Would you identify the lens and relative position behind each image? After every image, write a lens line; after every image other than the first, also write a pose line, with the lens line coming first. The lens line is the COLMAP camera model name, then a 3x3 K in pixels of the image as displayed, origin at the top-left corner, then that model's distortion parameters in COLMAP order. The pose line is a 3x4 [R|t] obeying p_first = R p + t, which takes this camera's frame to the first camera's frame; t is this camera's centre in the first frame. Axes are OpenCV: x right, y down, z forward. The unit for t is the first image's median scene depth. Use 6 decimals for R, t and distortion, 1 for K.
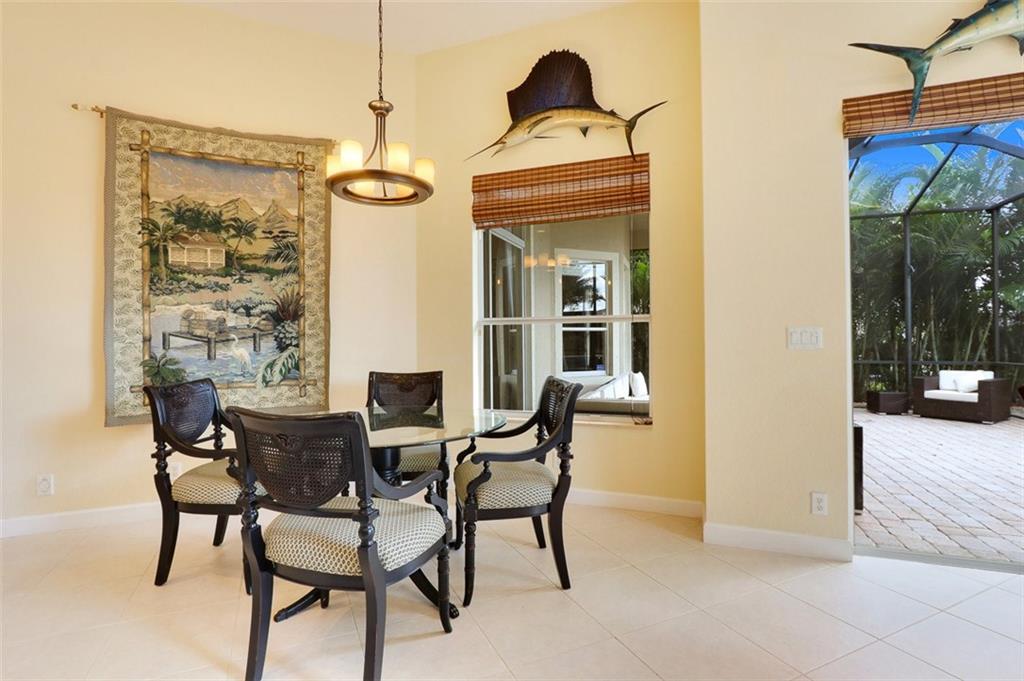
lens RADIAL K [[509.8, 0, 499.9], [0, 509.8, 340.8], [0, 0, 1]] dist [-0.013447, 0.001109]
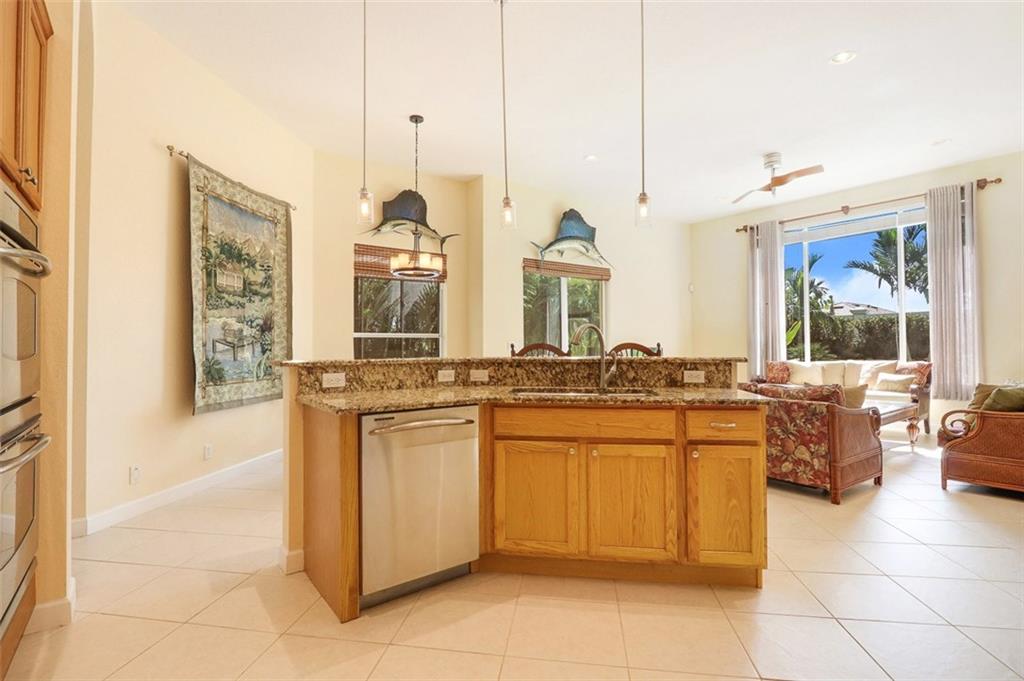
lens RADIAL K [[509.8, 0, 499.9], [0, 509.8, 340.8], [0, 0, 1]] dist [-0.013447, 0.001109]
pose [[0.532260, 0.013803, 0.846469, -1.288581], [-0.000503, 0.999872, -0.015989, 0.006454], [-0.846581, 0.008084, 0.532198, -0.256245]]
